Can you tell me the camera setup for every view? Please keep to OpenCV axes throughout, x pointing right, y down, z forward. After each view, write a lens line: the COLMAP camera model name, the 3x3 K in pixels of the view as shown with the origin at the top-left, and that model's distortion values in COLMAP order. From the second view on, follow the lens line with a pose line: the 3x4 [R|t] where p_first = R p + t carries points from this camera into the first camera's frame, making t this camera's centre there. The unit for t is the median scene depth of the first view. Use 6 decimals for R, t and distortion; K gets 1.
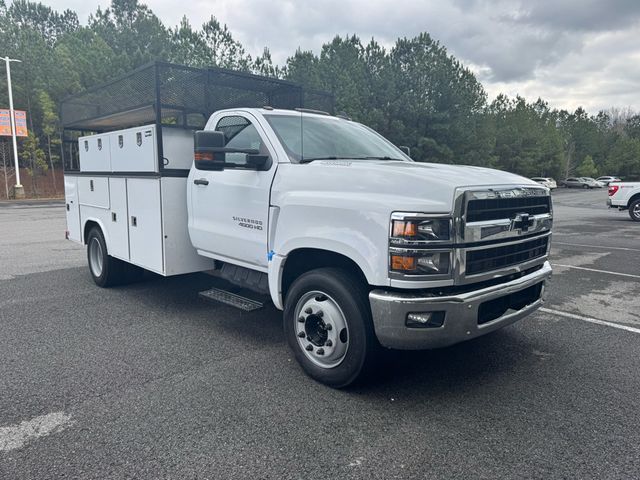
lens RADIAL K [[454.0, 0, 319.6], [0, 454.0, 240.7], [0, 0, 1]] dist [0.022908, -0.025712]
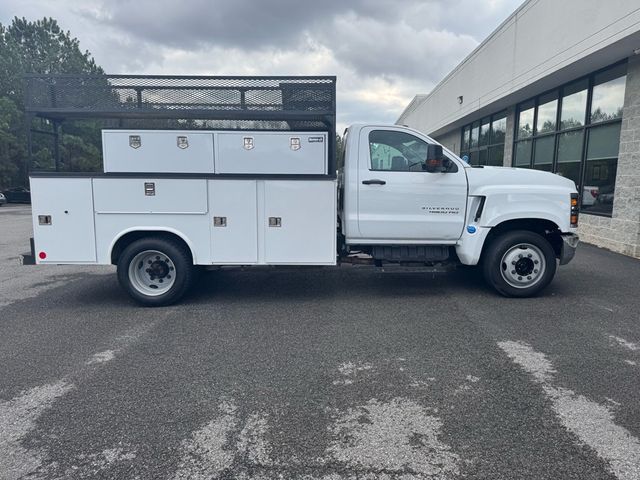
lens RADIAL K [[454.0, 0, 317.4], [0, 454.0, 238.9], [0, 0, 1]] dist [0.022908, -0.025712]
pose [[0.679890, -0.100287, 0.726424, -0.147136], [0.105297, 0.993690, 0.038634, -0.004574], [-0.725715, 0.050224, 0.686160, 0.031411]]
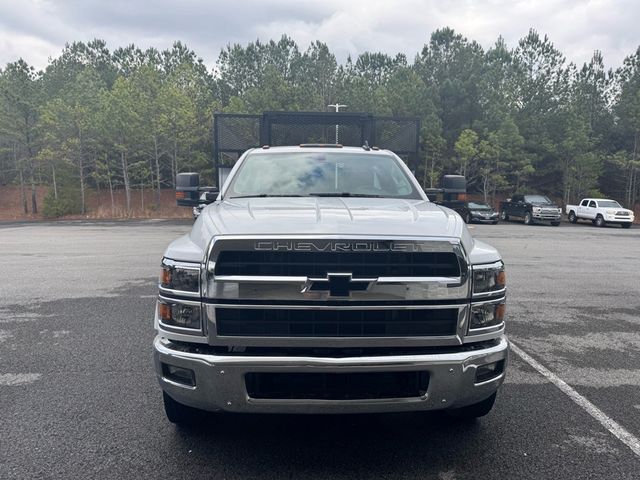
lens RADIAL K [[454.0, 0, 321.2], [0, 454.0, 245.9], [0, 0, 1]] dist [0.022908, -0.025712]
pose [[0.761995, 0.070688, -0.643713, 0.075629], [-0.092979, 0.995668, -0.000727, -0.008345], [0.640873, 0.060406, 0.765267, 0.032909]]
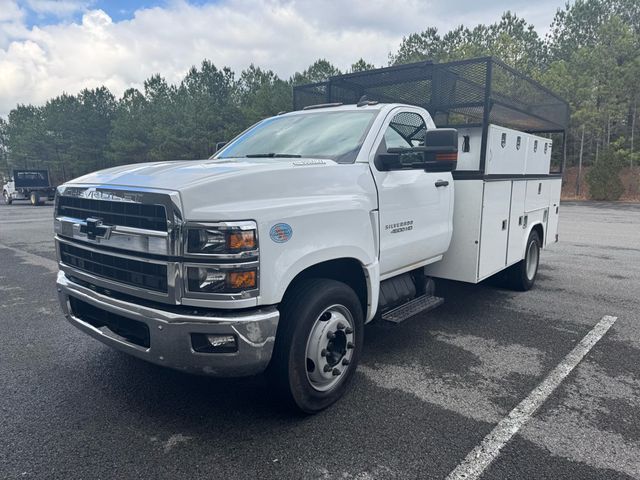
lens RADIAL K [[454.0, 0, 323.4], [0, 454.0, 252.4], [0, 0, 1]] dist [0.022908, -0.025712]
pose [[0.149853, 0.160448, -0.975603, 0.112651], [-0.144143, 0.979747, 0.138989, -0.014768], [0.978145, 0.119798, 0.169946, 0.106968]]
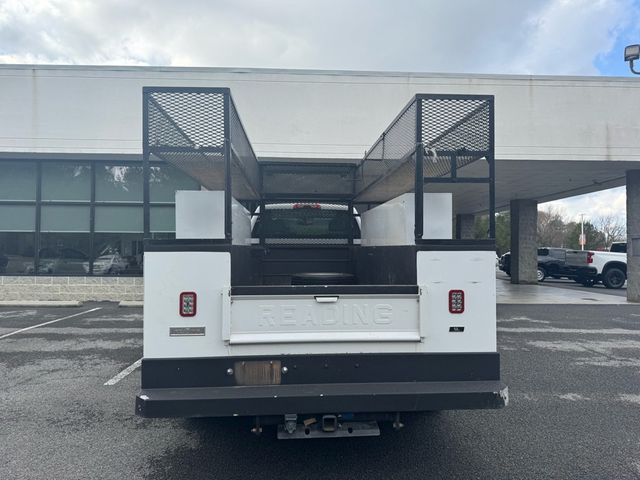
lens RADIAL K [[454.0, 0, 318.4], [0, 454.0, 239.1], [0, 0, 1]] dist [0.022908, -0.025712]
pose [[-0.772693, 0.001734, 0.634778, -0.134133], [0.078051, 0.992668, 0.092297, -0.039826], [-0.629963, 0.120862, -0.767163, 0.272373]]
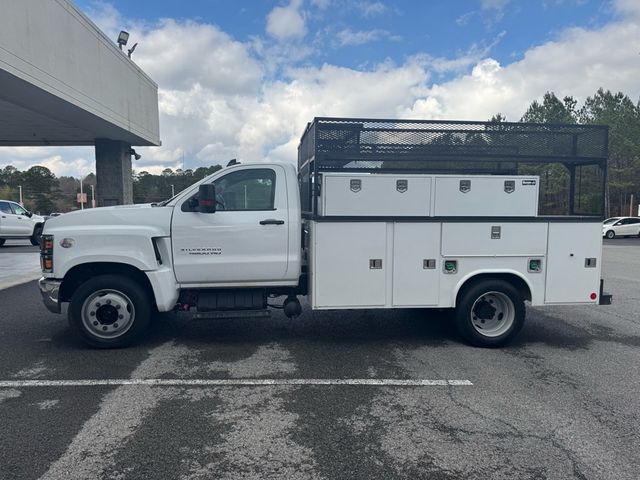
lens RADIAL K [[454.0, 0, 318.1], [0, 454.0, 249.9], [0, 0, 1]] dist [0.022908, -0.025712]
pose [[-0.590319, 0.063231, -0.804689, 0.110237], [-0.126094, 0.977463, 0.169310, -0.036603], [0.797260, 0.201414, -0.569042, 0.241506]]
